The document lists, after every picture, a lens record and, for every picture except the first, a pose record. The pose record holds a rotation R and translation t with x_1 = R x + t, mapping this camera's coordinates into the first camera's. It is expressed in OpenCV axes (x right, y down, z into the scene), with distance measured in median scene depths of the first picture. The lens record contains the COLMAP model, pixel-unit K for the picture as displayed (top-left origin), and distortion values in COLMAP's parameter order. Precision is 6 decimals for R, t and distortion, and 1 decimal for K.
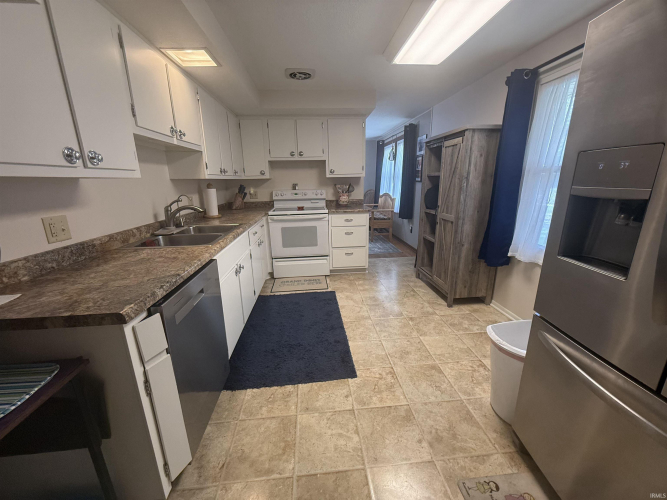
lens RADIAL K [[264.3, 0, 334.0], [0, 264.3, 245.6], [0, 0, 1]] dist [-0.000266, 0.000053]
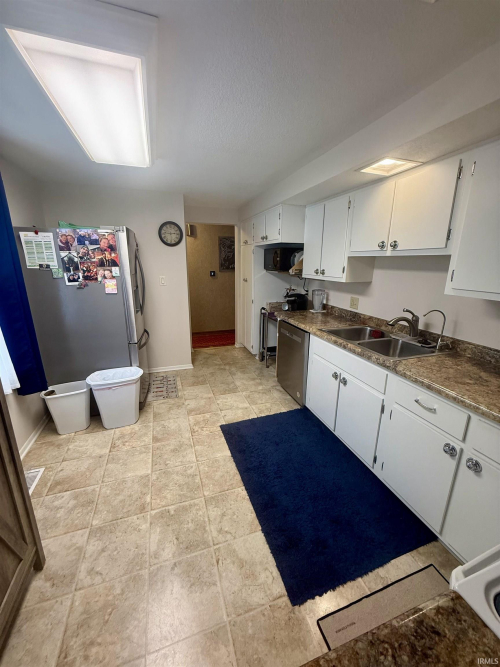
lens RADIAL K [[264.3, 0, 250.0], [0, 264.3, 335.2], [0, 0, 1]] dist [-0.000266, 0.000053]
pose [[-0.971725, 0.069174, -0.225754, 0.215131], [-0.053762, 0.866187, 0.496820, -0.625086], [0.229912, 0.494910, -0.837977, 1.986634]]
